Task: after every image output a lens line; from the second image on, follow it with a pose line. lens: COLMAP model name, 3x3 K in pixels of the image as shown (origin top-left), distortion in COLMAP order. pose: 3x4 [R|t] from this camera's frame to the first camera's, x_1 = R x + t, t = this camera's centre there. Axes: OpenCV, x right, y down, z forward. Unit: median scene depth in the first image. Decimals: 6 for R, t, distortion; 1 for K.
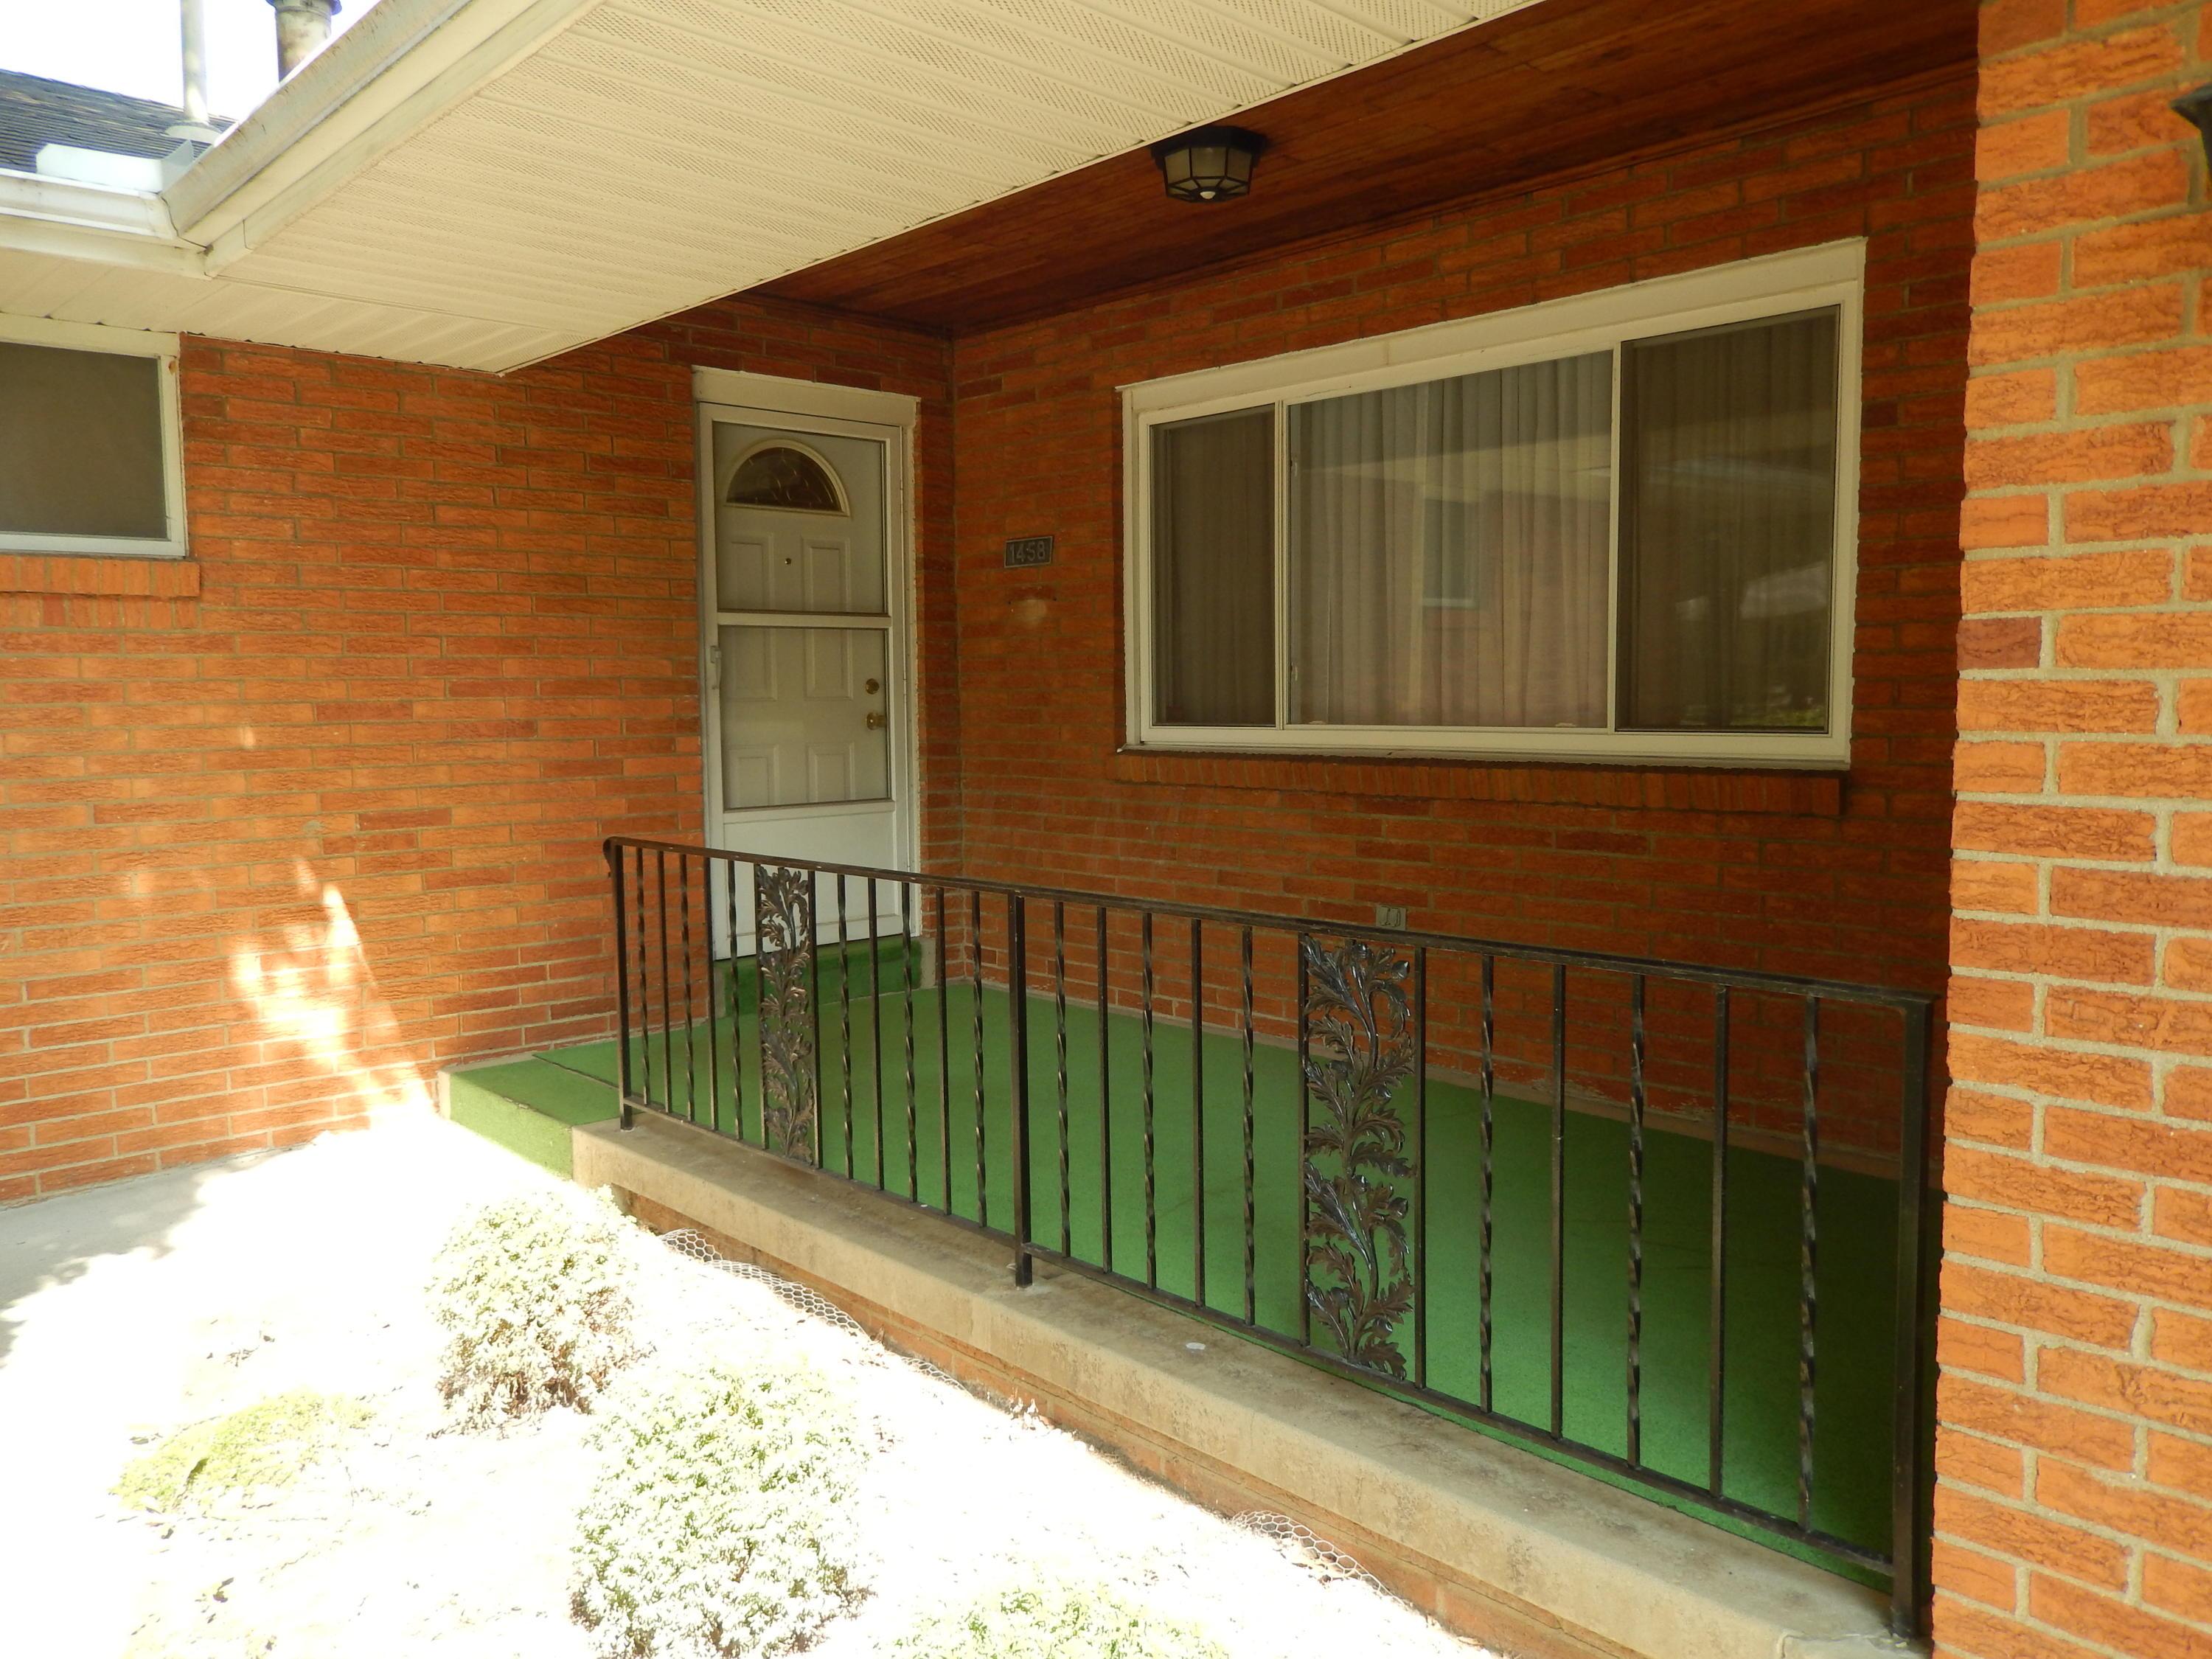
lens RADIAL K [[1640.8, 0, 1110.6], [0, 1640.8, 827.0], [0, 0, 1]] dist [-0.009376, 0.002374]
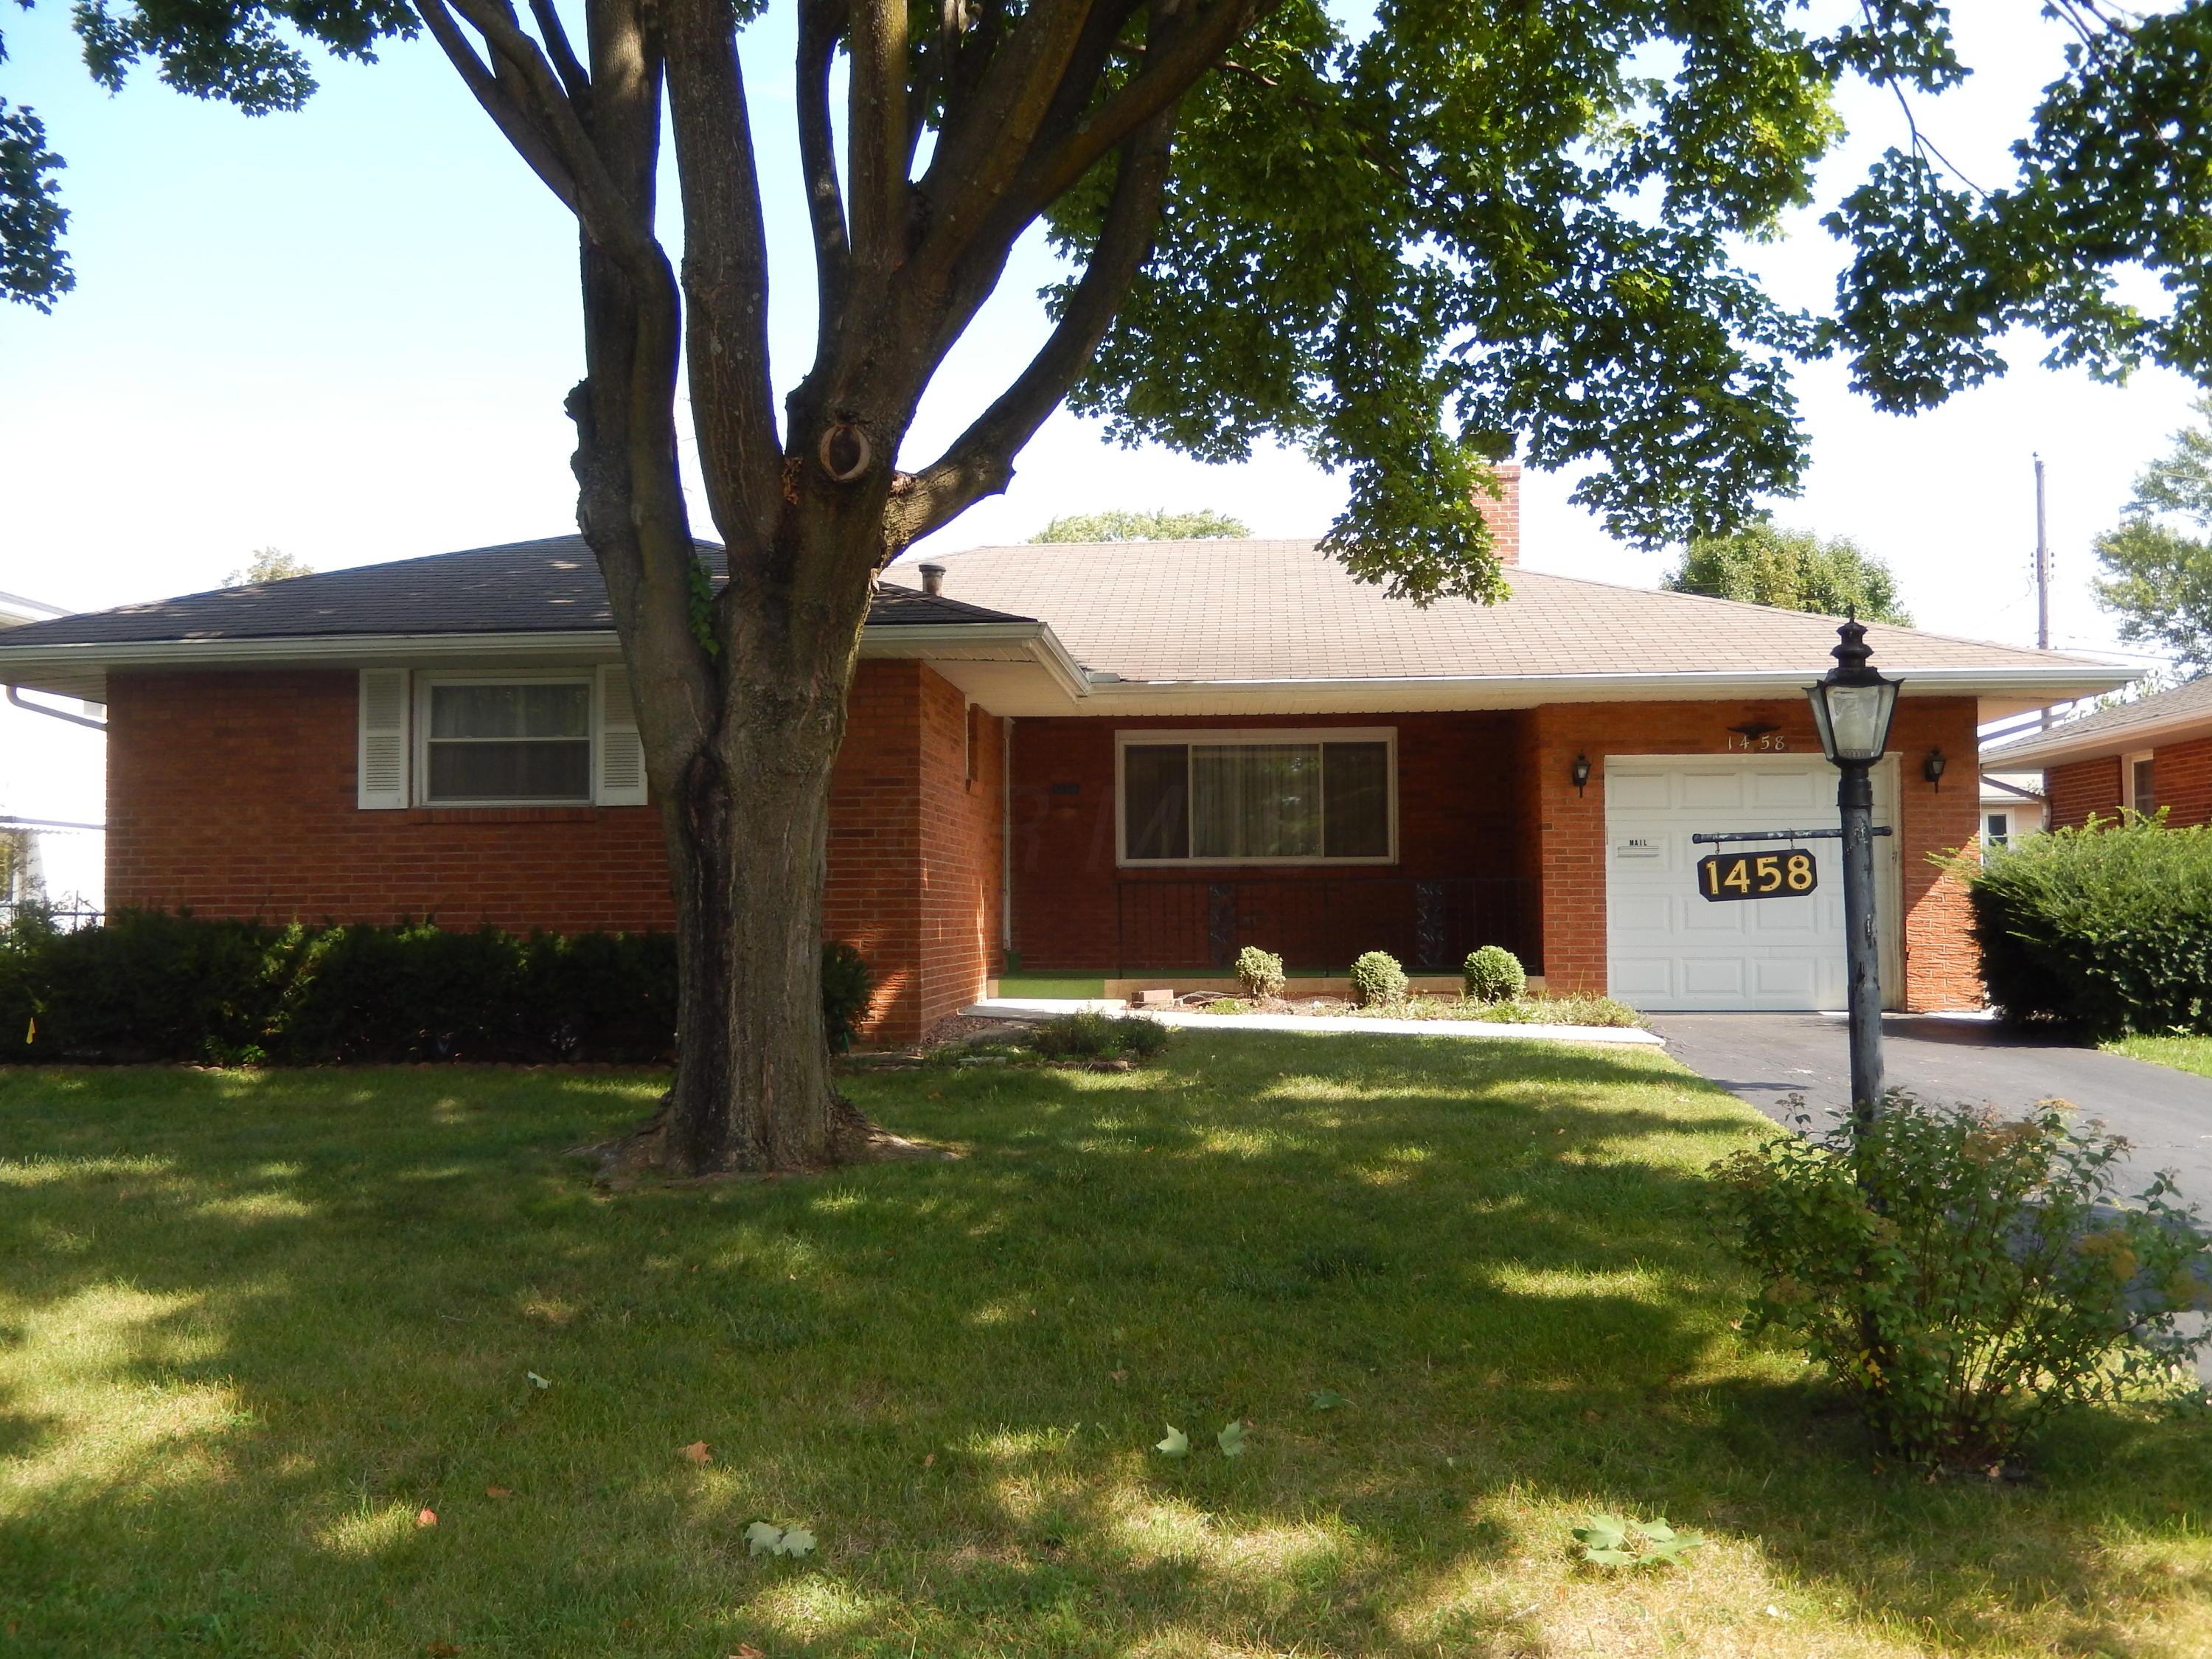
lens RADIAL K [[2026.0, 0, 1107.5], [0, 2026.0, 821.3], [0, 0, 1]] dist [0.043769, 0.000000]
pose [[0.728657, 0.037951, 0.683826, -2.755803], [0.055885, 0.991839, -0.114593, 0.309236], [-0.682595, 0.121714, 0.720590, -1.631784]]
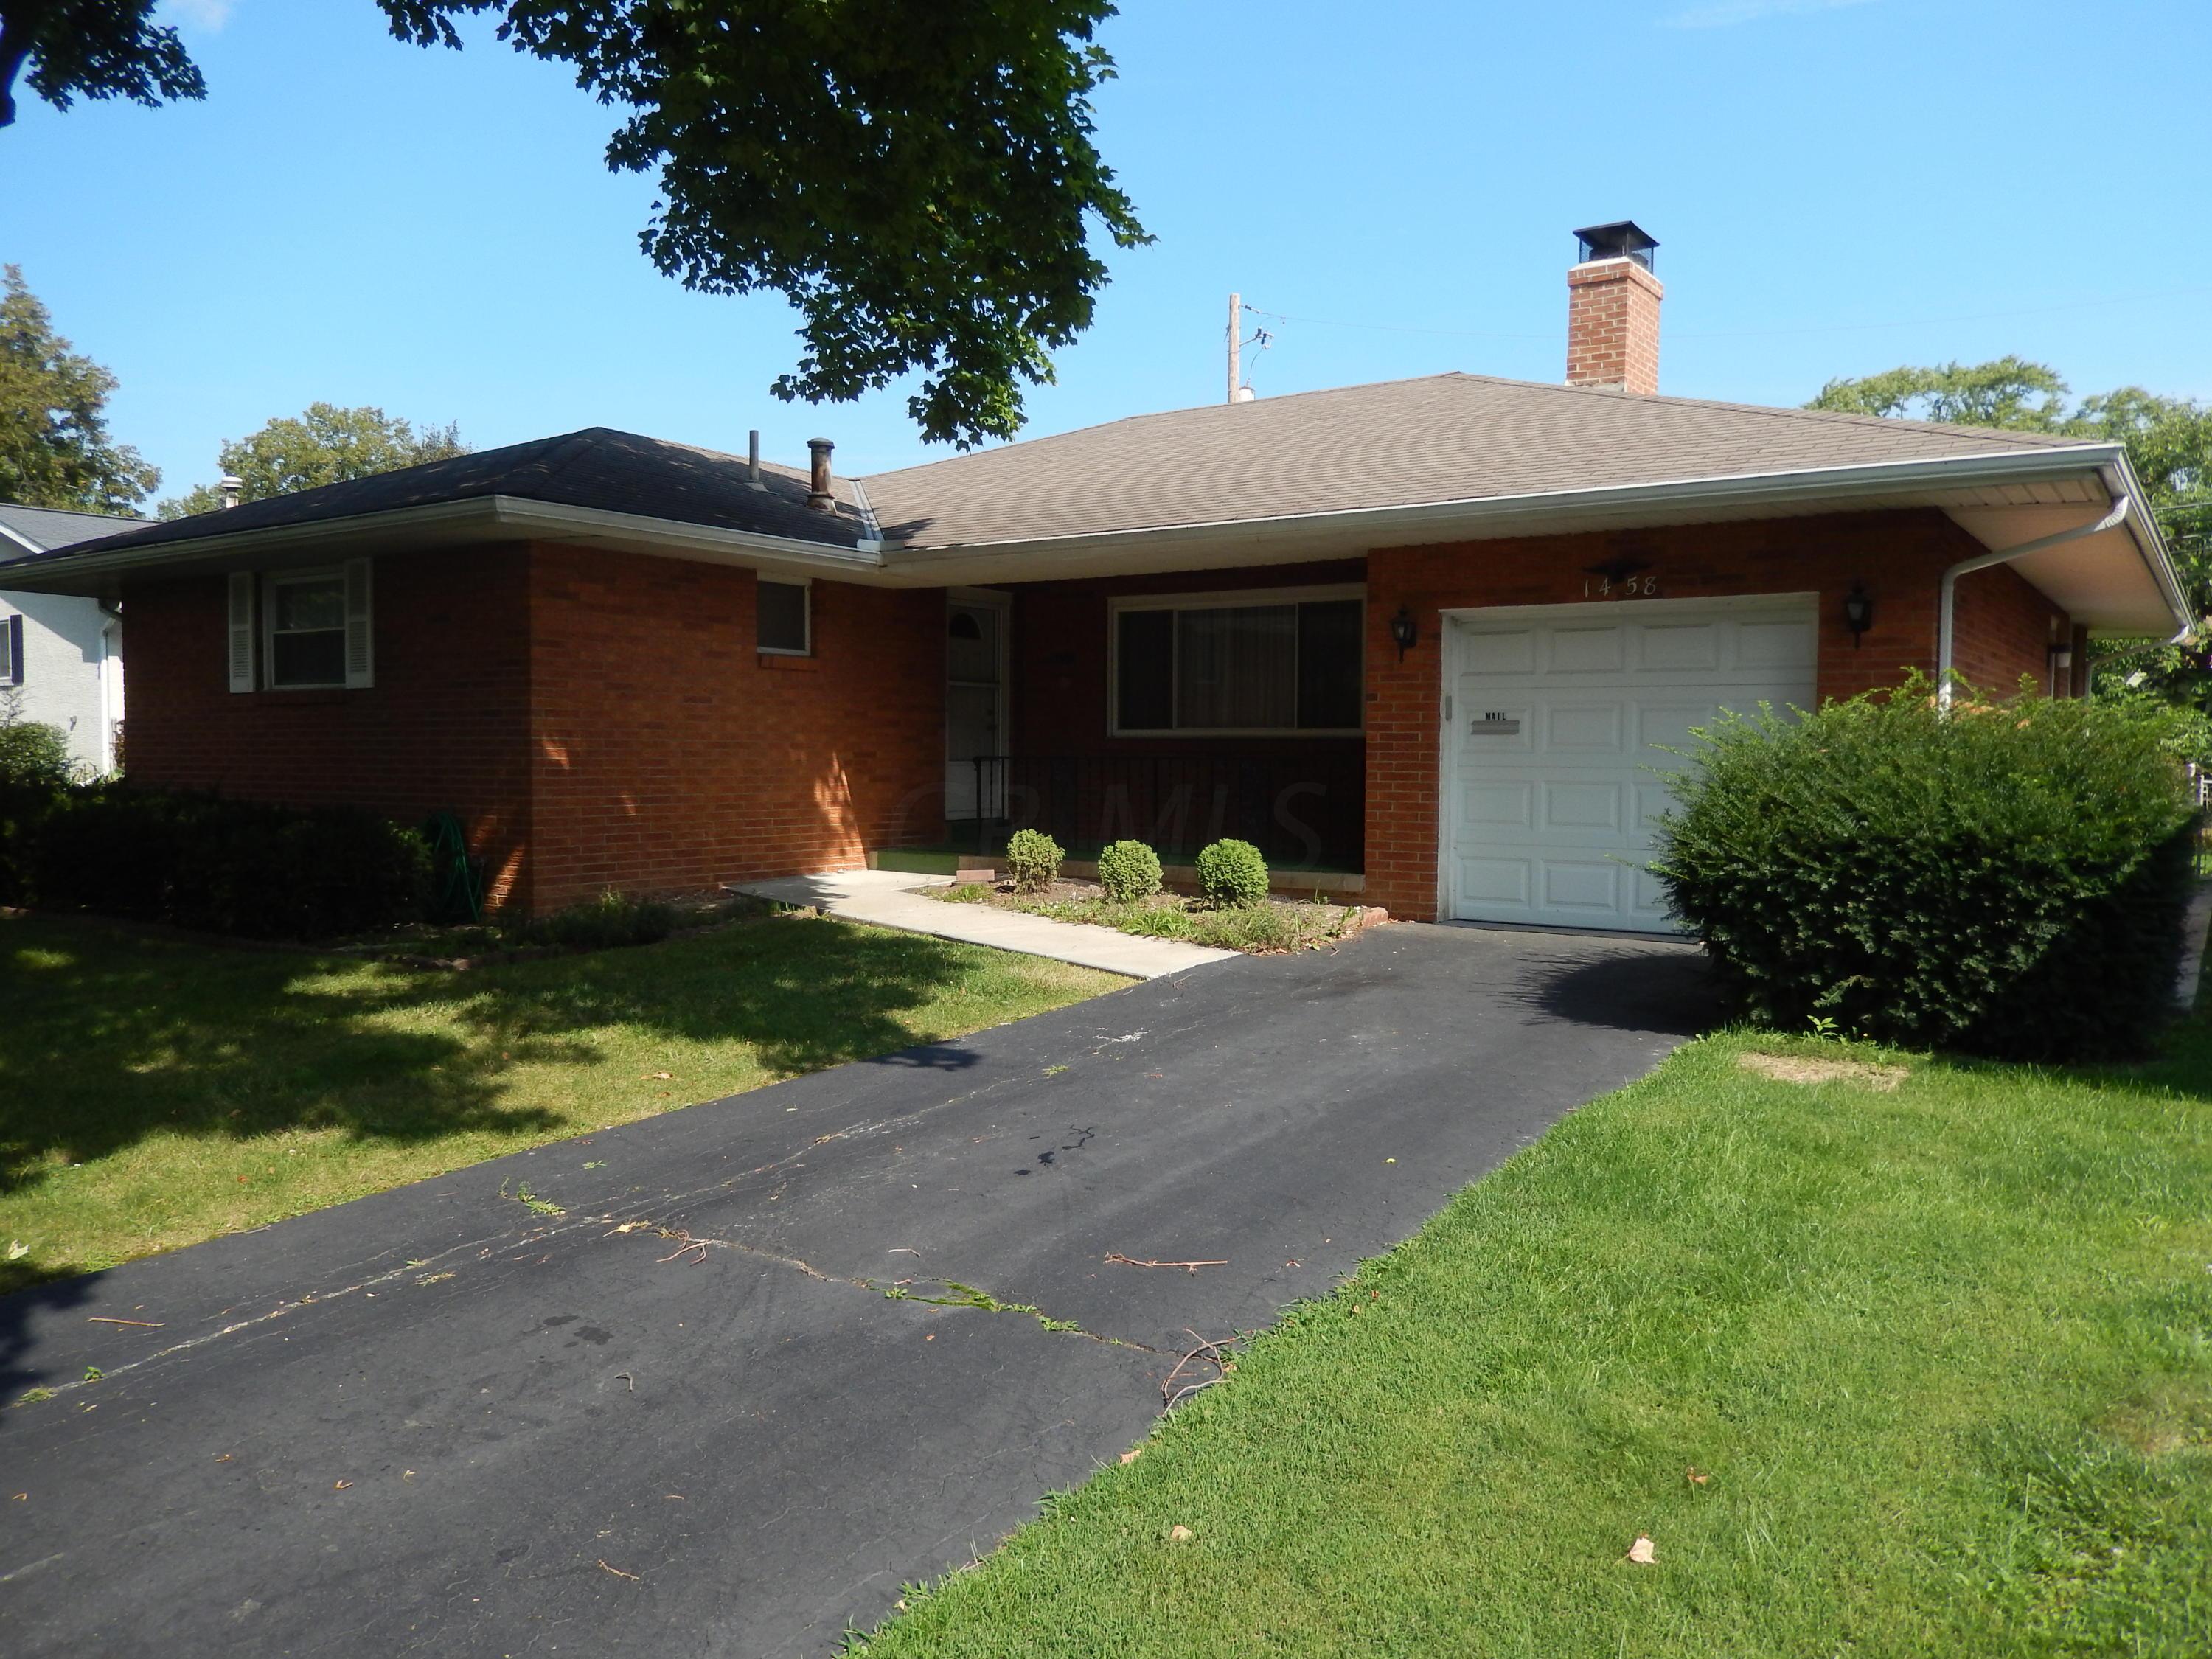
lens RADIAL K [[1640.8, 0, 1099.1], [0, 1640.8, 837.6], [0, 0, 1]] dist [-0.009376, 0.002374]
pose [[0.977132, 0.005918, 0.212553, -0.680729], [0.001018, 0.999471, -0.032508, 0.237624], [-0.212633, 0.031981, 0.976609, -1.847013]]
